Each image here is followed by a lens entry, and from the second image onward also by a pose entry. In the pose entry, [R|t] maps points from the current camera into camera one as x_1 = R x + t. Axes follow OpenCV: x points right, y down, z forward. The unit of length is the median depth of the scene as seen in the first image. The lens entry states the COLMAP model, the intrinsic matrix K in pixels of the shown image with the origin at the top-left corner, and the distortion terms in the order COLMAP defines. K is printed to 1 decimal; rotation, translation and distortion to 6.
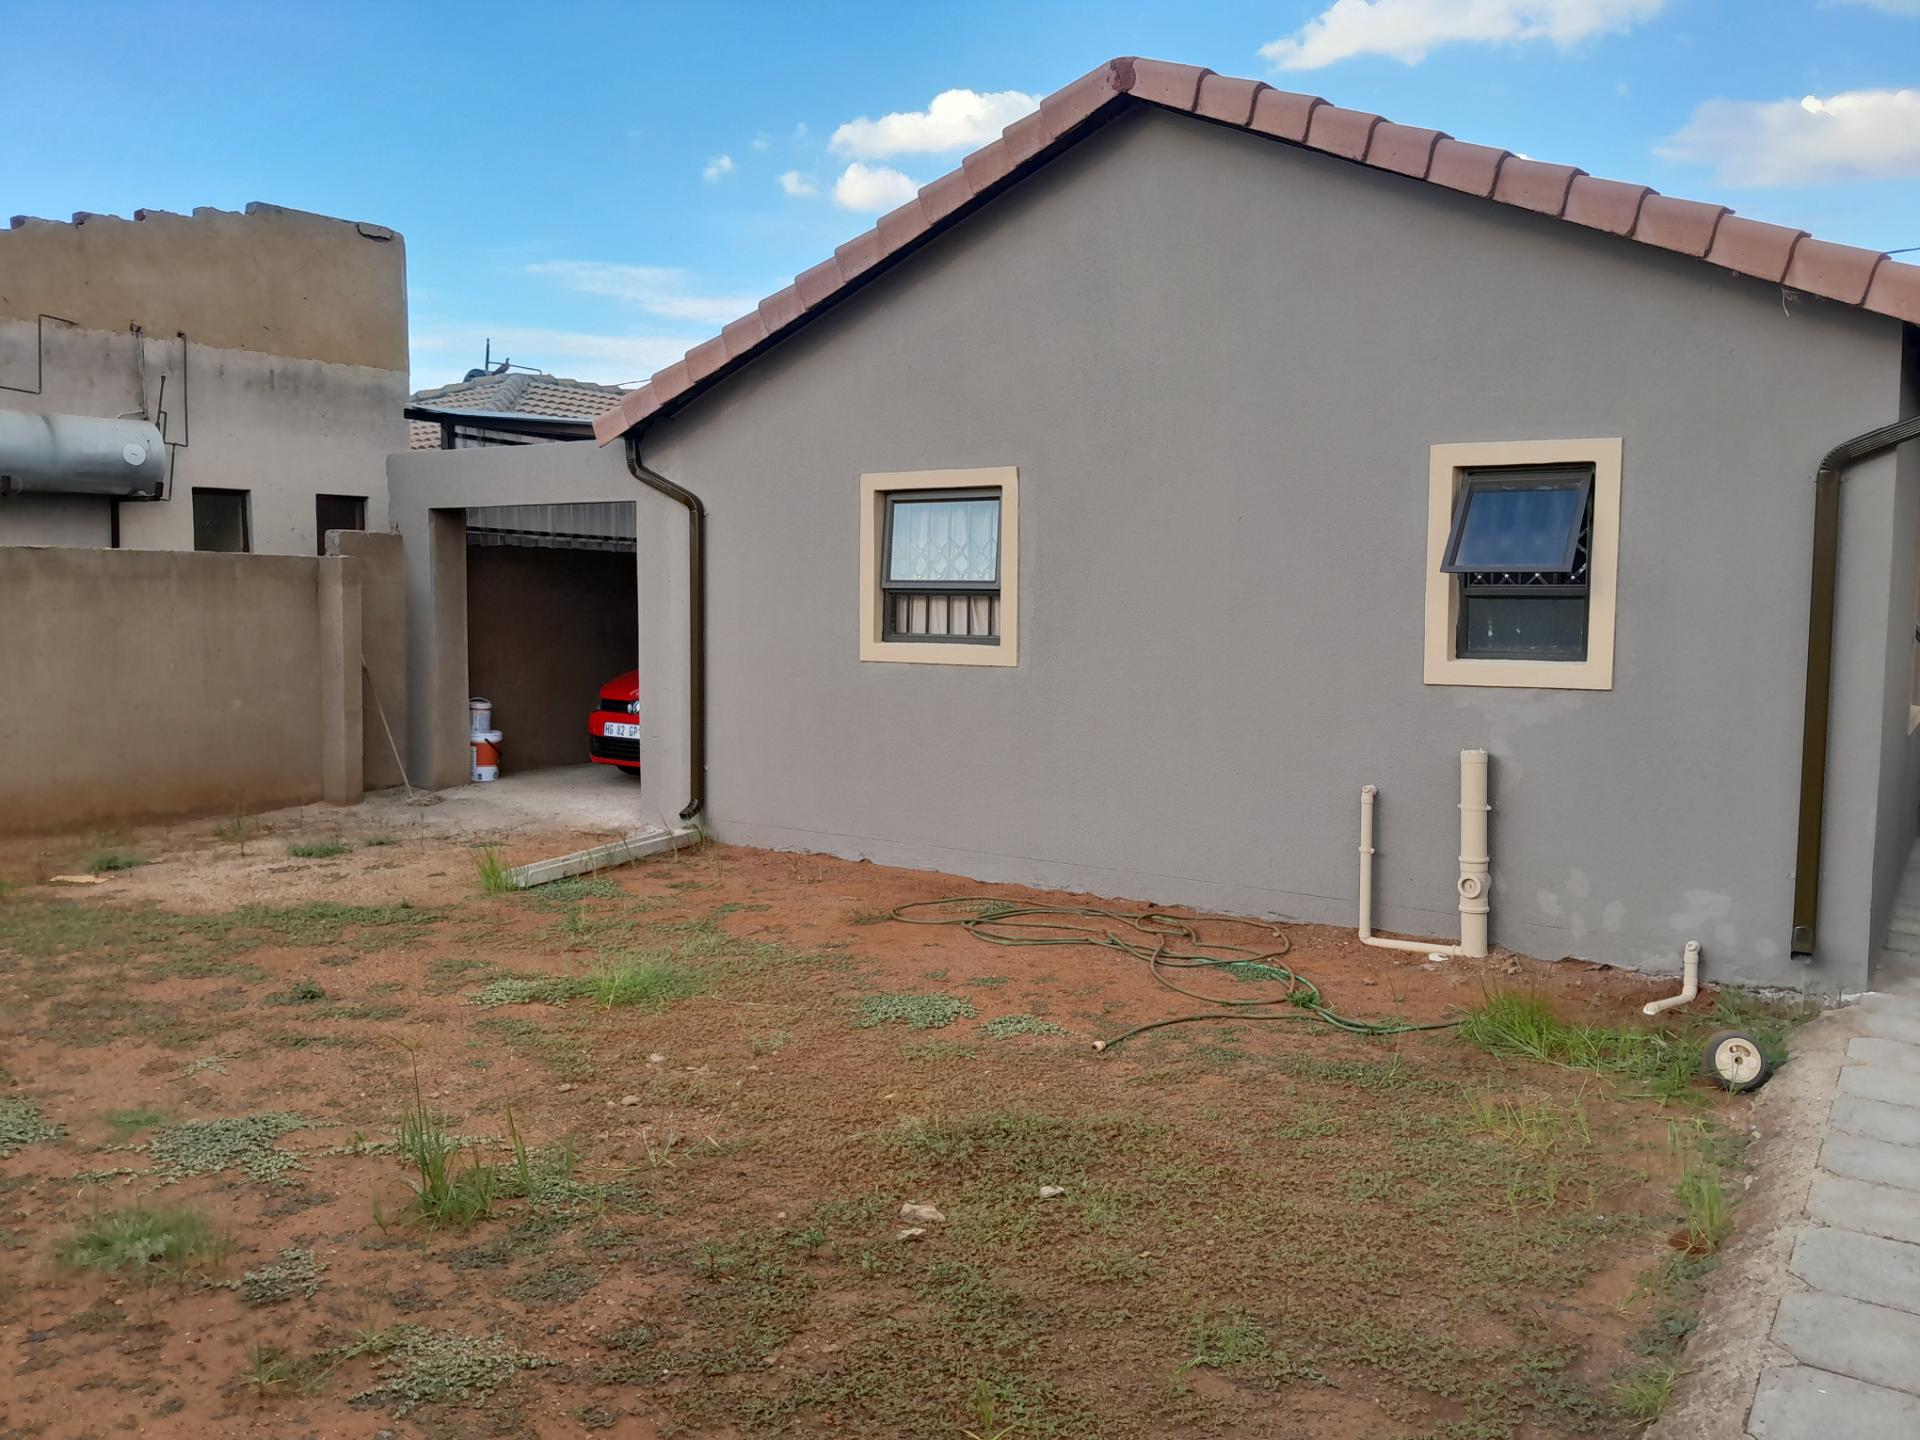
lens RADIAL K [[1486.0, 0, 965.3], [0, 1486.0, 705.9], [0, 0, 1]] dist [0.053807, -0.116998]
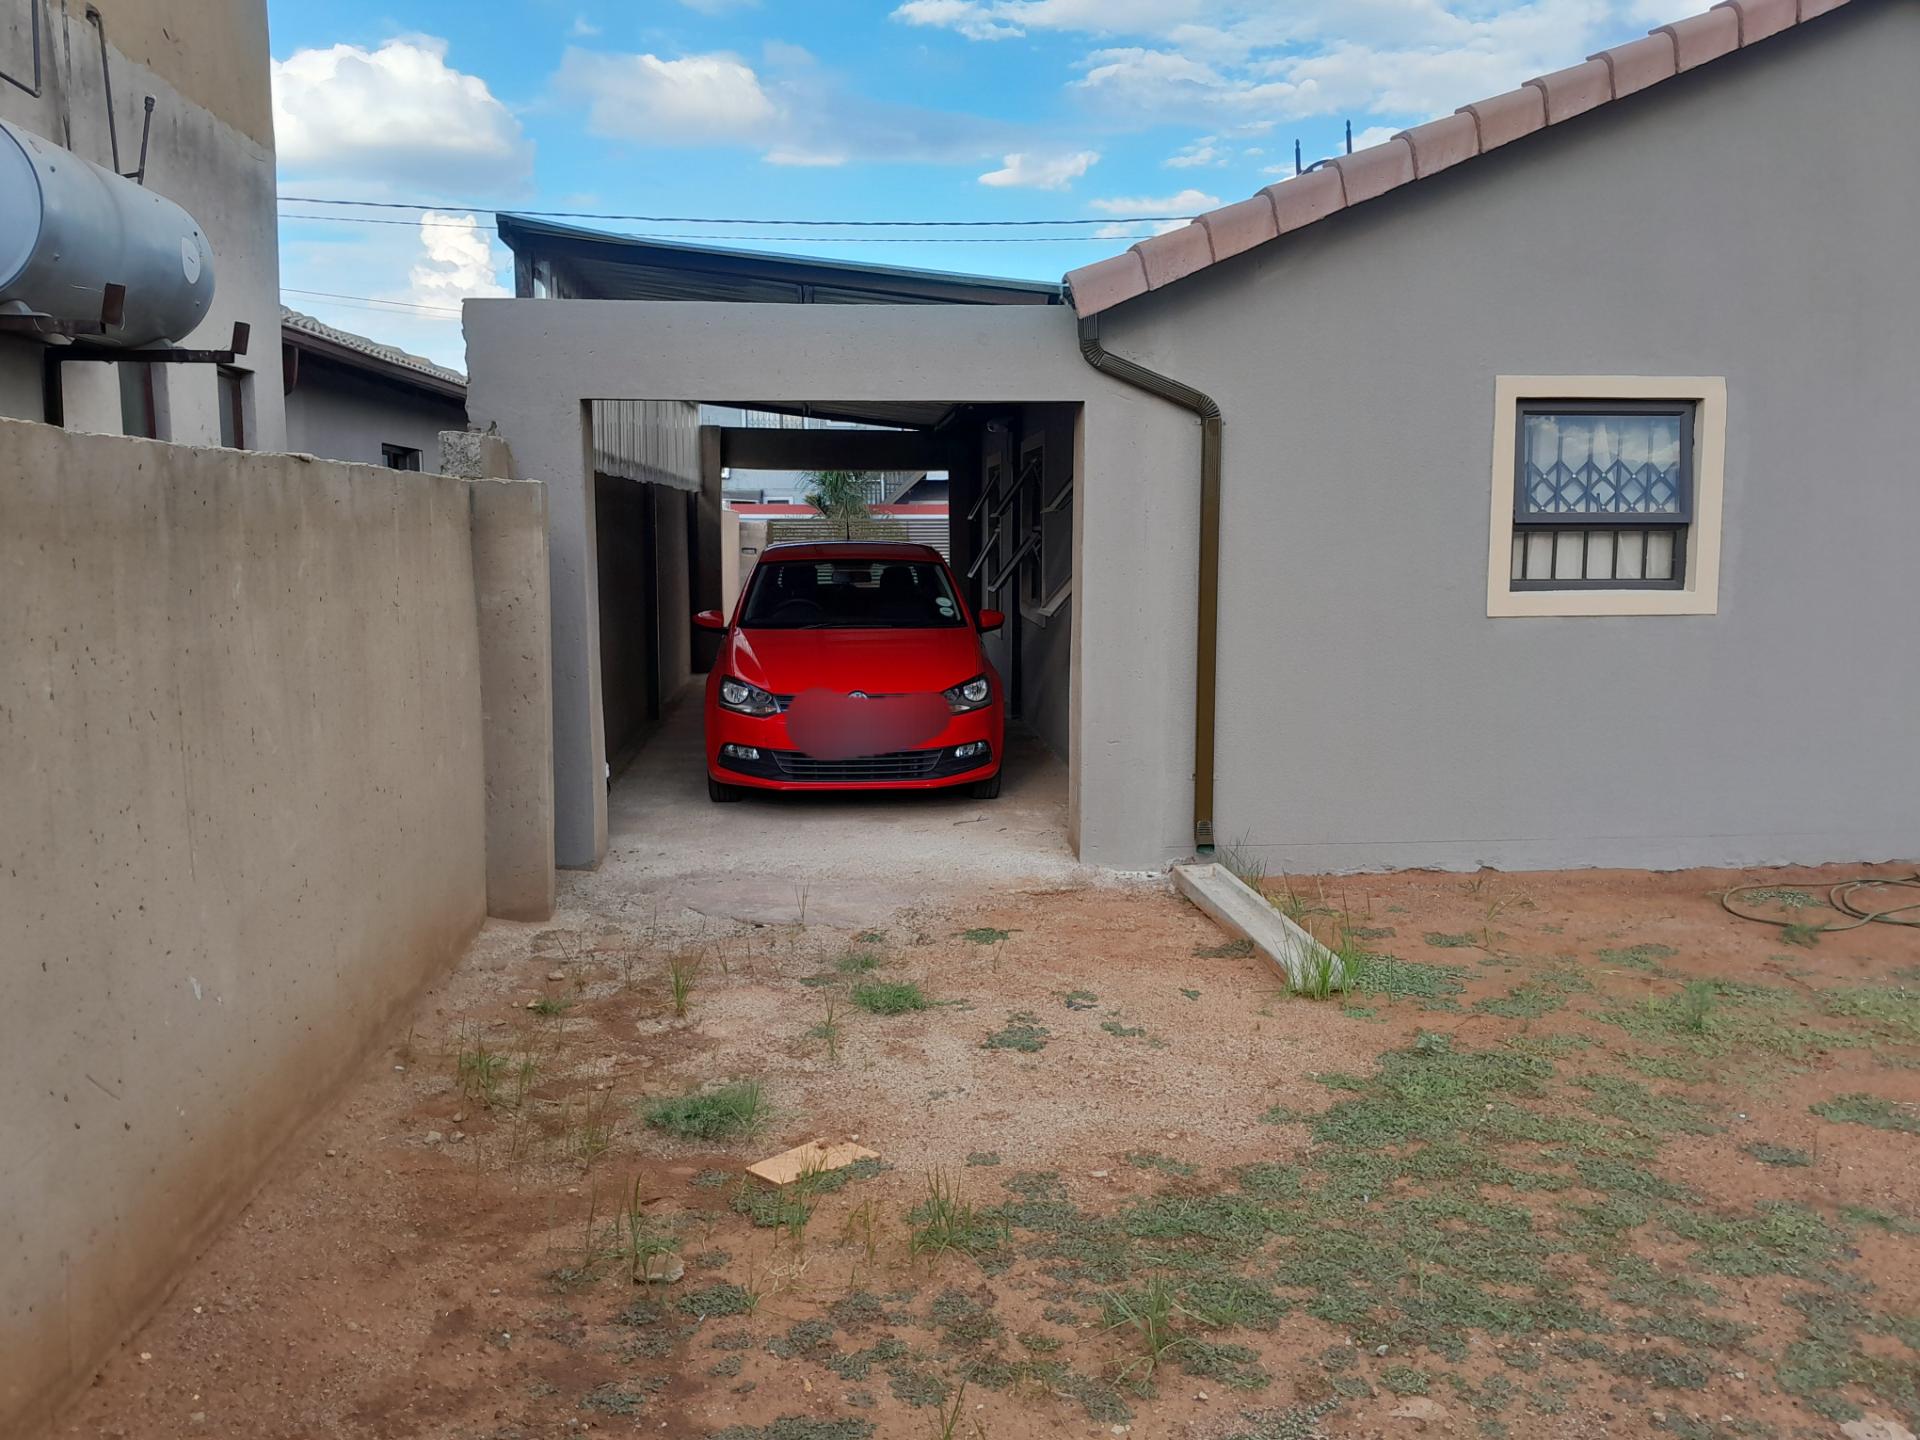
lens RADIAL K [[1486.0, 0, 965.5], [0, 1486.0, 692.0], [0, 0, 1]] dist [0.053807, -0.116998]
pose [[0.771947, -0.082168, 0.630354, -1.134309], [0.052955, 0.996476, 0.065044, -0.080886], [-0.633477, -0.016830, 0.773578, 0.813494]]
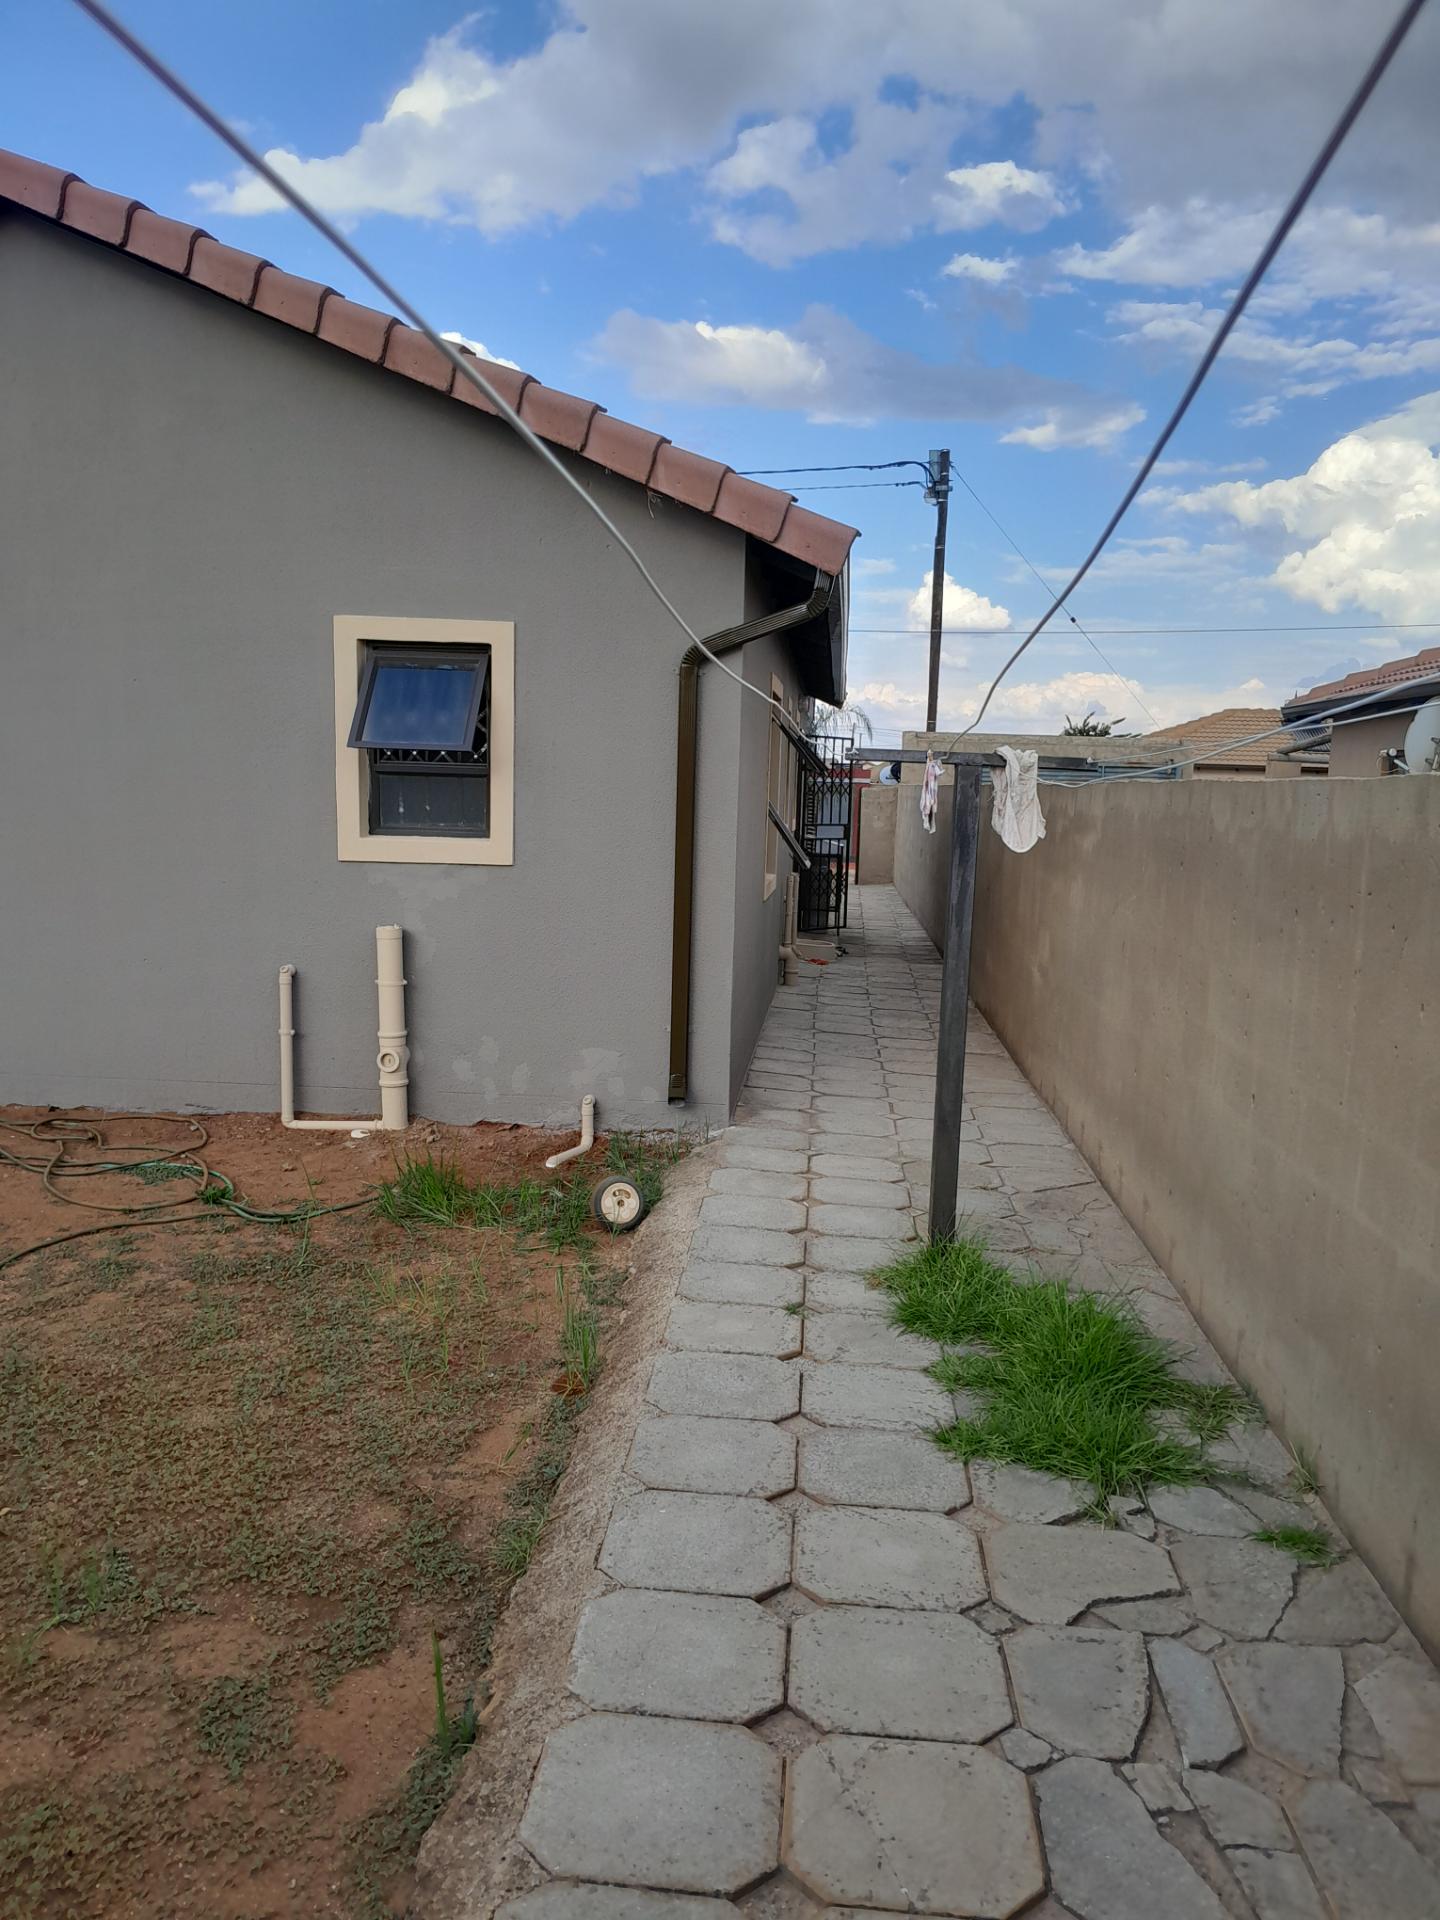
lens RADIAL K [[1486.0, 0, 706.3], [0, 1486.0, 963.1], [0, 0, 1]] dist [0.053807, -0.116998]
pose [[0.872379, -0.046851, 0.486580, 0.042473], [0.019337, 0.997925, 0.061417, -0.003528], [-0.488448, -0.044170, 0.871474, 0.021945]]
